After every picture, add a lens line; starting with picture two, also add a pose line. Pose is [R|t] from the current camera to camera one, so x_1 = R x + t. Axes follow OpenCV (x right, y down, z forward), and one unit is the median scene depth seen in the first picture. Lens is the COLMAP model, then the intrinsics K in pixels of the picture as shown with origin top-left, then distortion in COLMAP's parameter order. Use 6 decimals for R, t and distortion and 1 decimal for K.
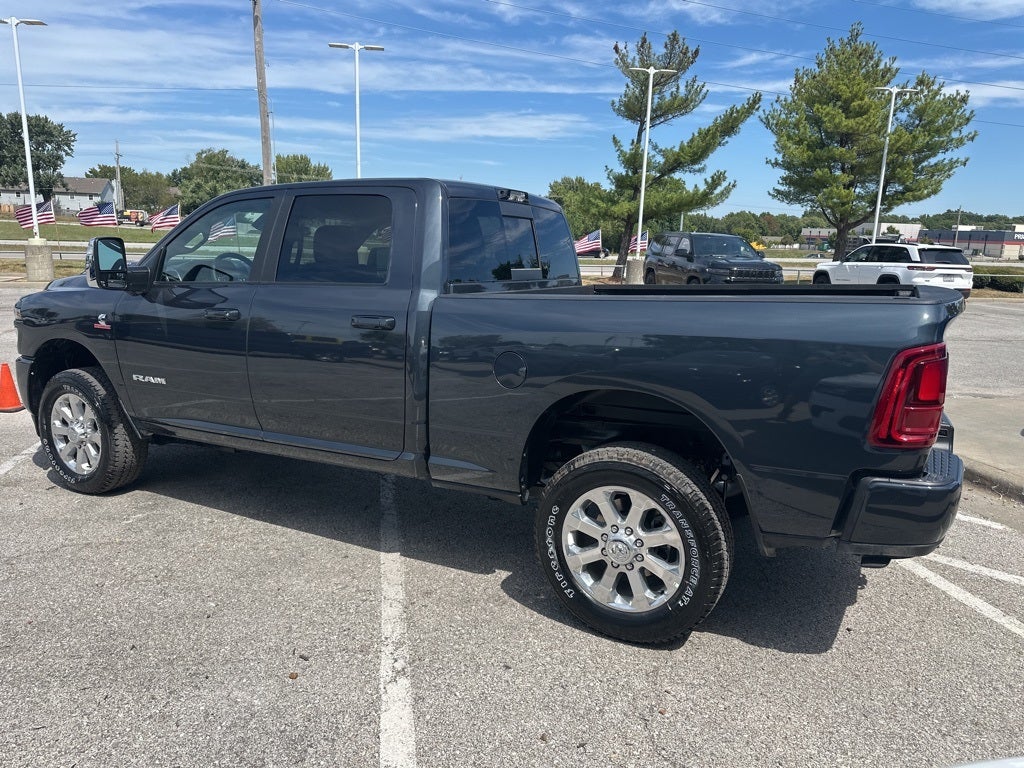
lens RADIAL K [[725.1, 0, 521.3], [0, 725.1, 381.8], [0, 0, 1]] dist [0.030405, -0.035823]
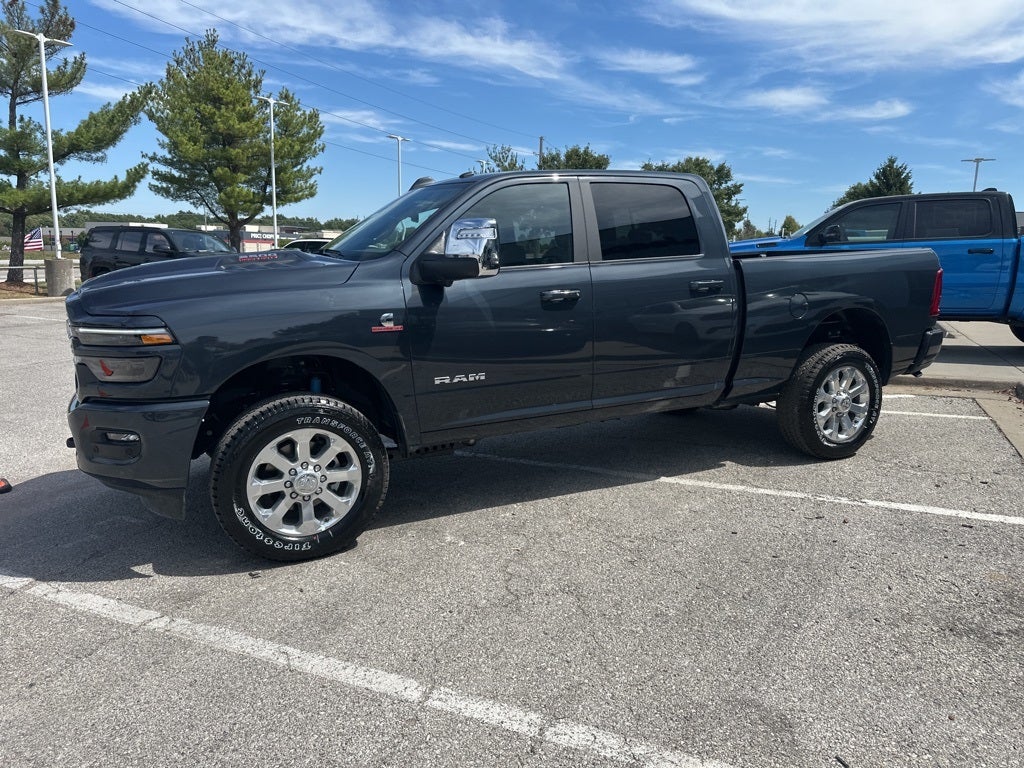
lens RADIAL K [[725.1, 0, 511.1], [0, 725.1, 381.9], [0, 0, 1]] dist [0.030405, -0.035823]
pose [[0.580399, -0.164010, 0.797645, -0.228719], [0.163881, 0.982993, 0.082874, -0.012192], [-0.797672, 0.082619, 0.597406, 0.081572]]
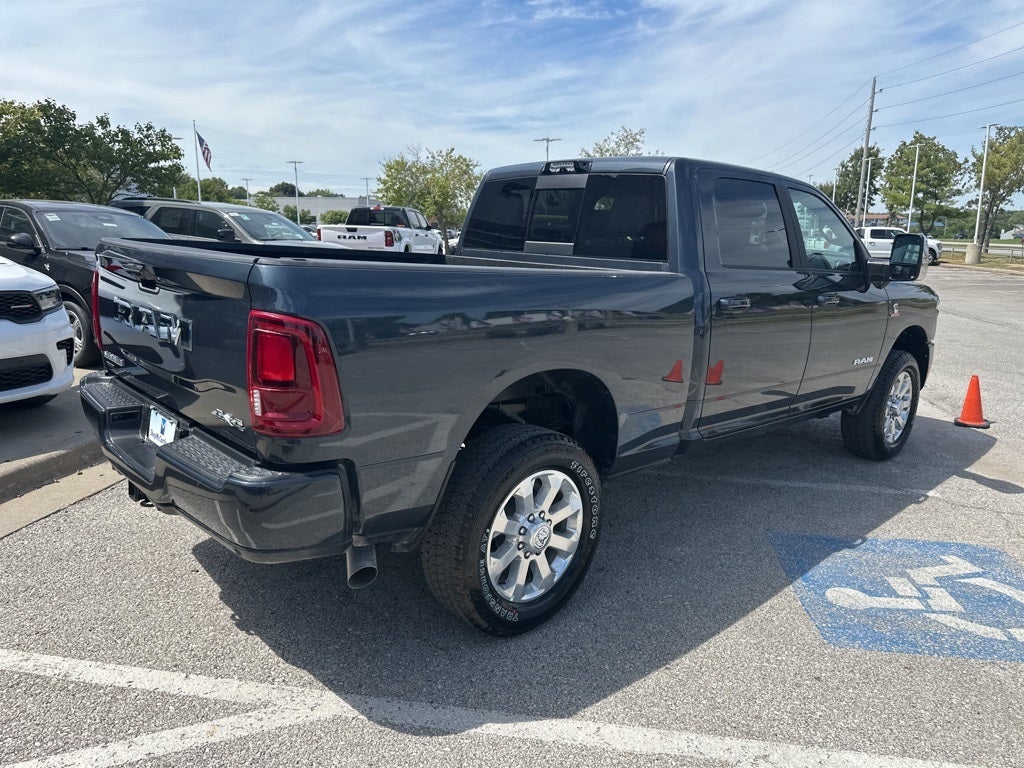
lens RADIAL K [[725.1, 0, 511.9], [0, 725.1, 376.6], [0, 0, 1]] dist [0.030405, -0.035823]
pose [[-0.331938, 0.157624, -0.930039, 0.178615], [-0.208080, 0.949419, 0.235174, -0.038187], [0.920065, 0.271586, -0.282349, 0.238273]]
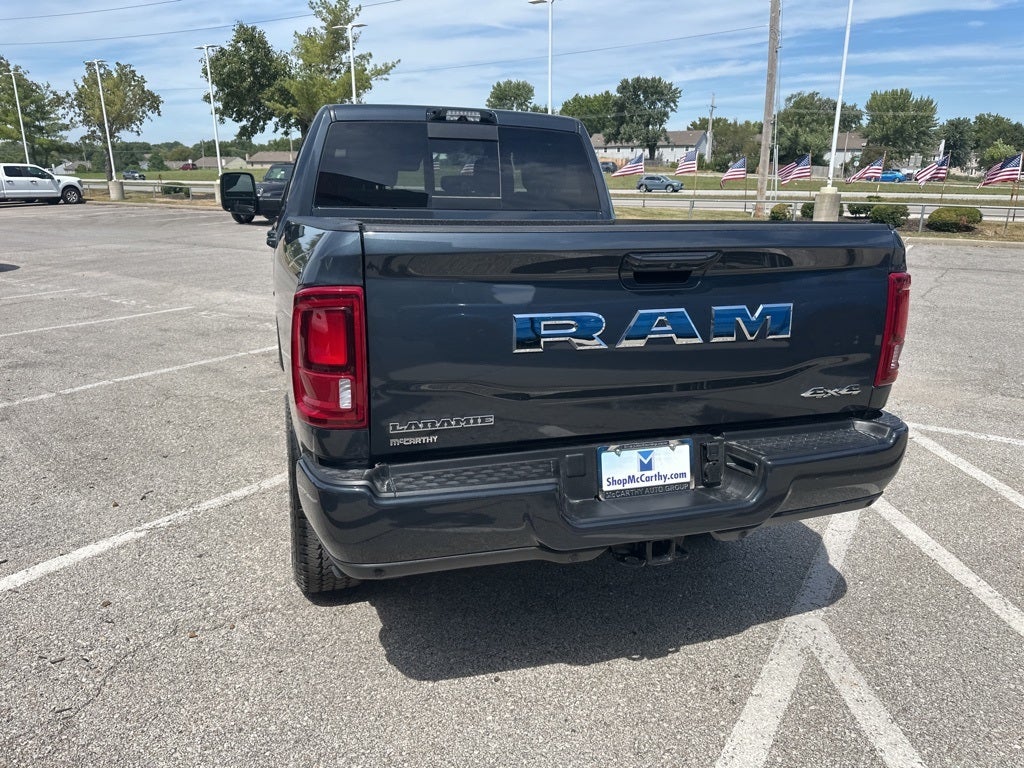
lens RADIAL K [[725.1, 0, 508.9], [0, 725.1, 381.8], [0, 0, 1]] dist [0.030405, -0.035823]
pose [[0.714739, 0.171069, -0.678147, 0.133422], [-0.123941, 0.985259, 0.117913, -0.007513], [0.688322, -0.000227, 0.725405, 0.067655]]
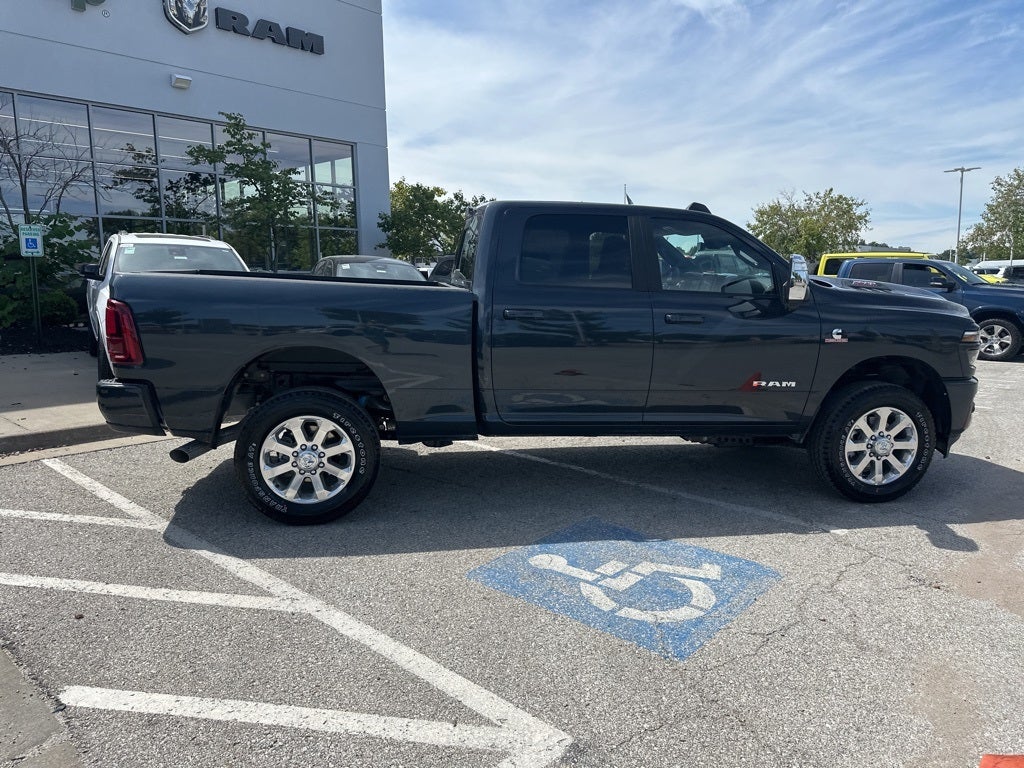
lens RADIAL K [[725.1, 0, 508.4], [0, 725.1, 376.5], [0, 0, 1]] dist [0.030405, -0.035823]
pose [[-0.799372, 0.058530, -0.597979, 0.131962], [-0.135632, 0.951976, 0.274490, -0.063574], [0.585328, 0.300525, -0.753045, 0.386164]]
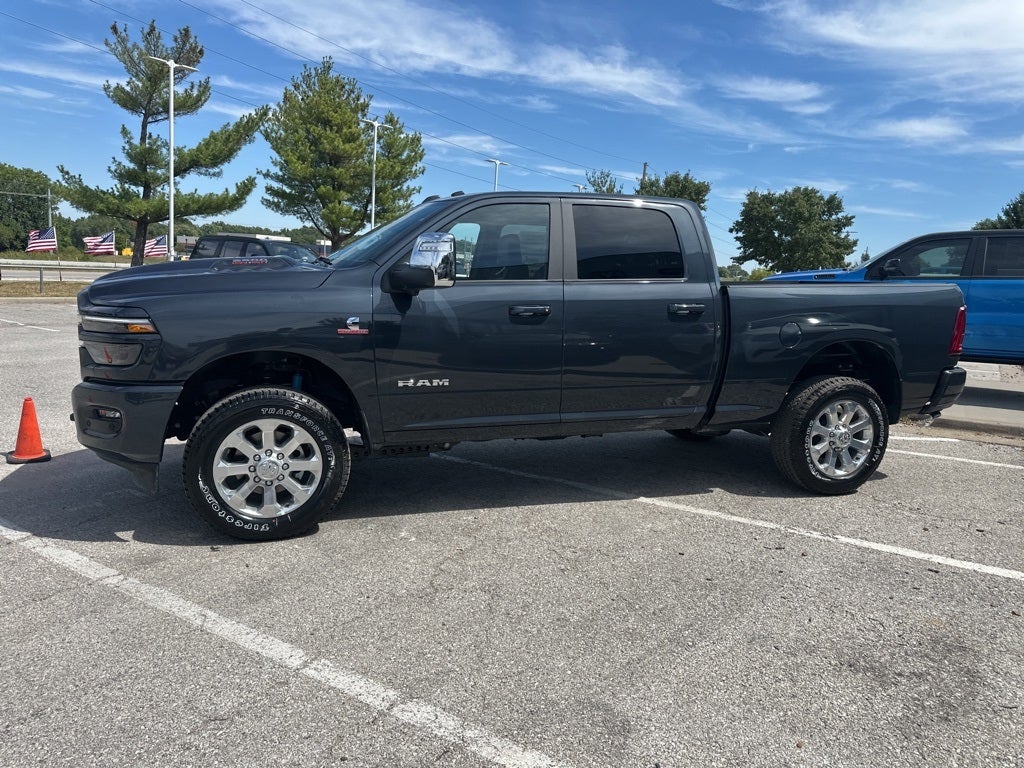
lens RADIAL K [[725.1, 0, 512.0], [0, 725.1, 380.0], [0, 0, 1]] dist [0.030405, -0.035823]
pose [[0.690770, -0.097966, 0.716407, -0.213348], [0.108025, 0.993642, 0.031718, -0.004817], [-0.714960, 0.055480, 0.696961, 0.051037]]
